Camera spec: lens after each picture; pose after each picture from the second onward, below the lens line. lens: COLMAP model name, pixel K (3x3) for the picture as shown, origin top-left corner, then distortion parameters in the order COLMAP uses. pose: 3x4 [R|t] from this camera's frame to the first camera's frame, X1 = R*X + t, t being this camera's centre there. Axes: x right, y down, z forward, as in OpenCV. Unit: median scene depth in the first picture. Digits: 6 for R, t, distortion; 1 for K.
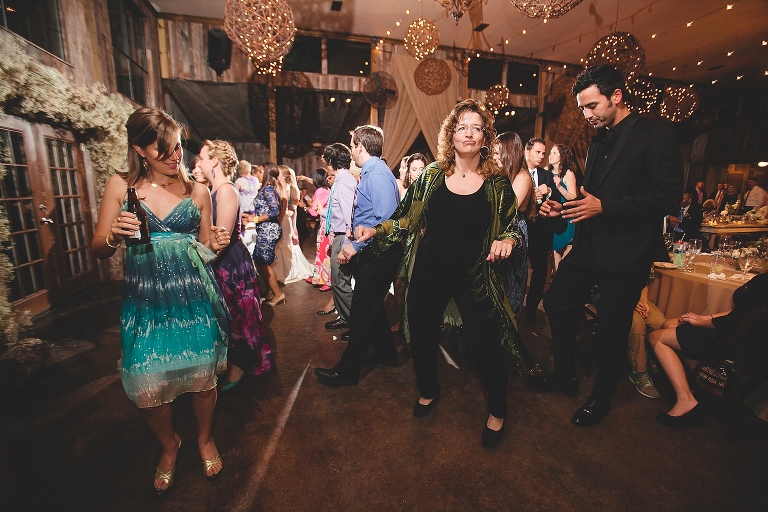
lens RADIAL K [[372.1, 0, 380.4], [0, 372.1, 256.3], [0, 0, 1]] dist [-0.012000, 0.001159]
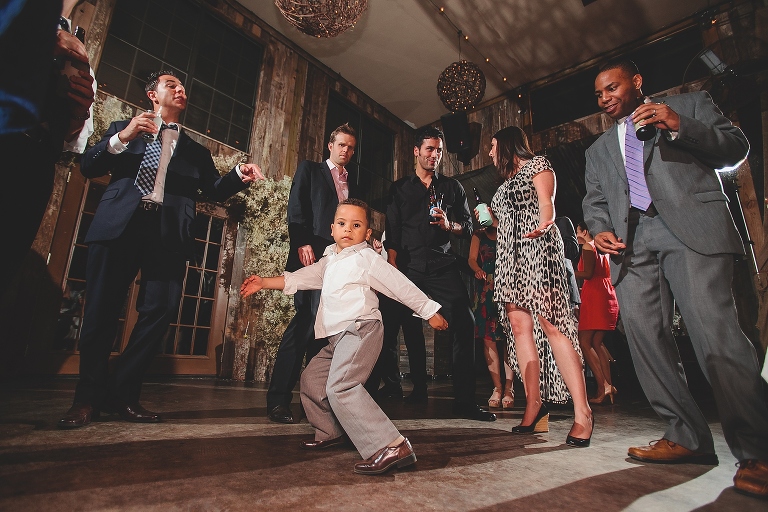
lens RADIAL K [[372.1, 0, 386.9], [0, 372.1, 255.4], [0, 0, 1]] dist [-0.012000, 0.001159]
pose [[0.552603, -0.192212, -0.810977, 0.105006], [-0.189801, 0.918453, -0.347016, 0.022316], [0.811545, 0.345686, 0.471058, 0.526297]]
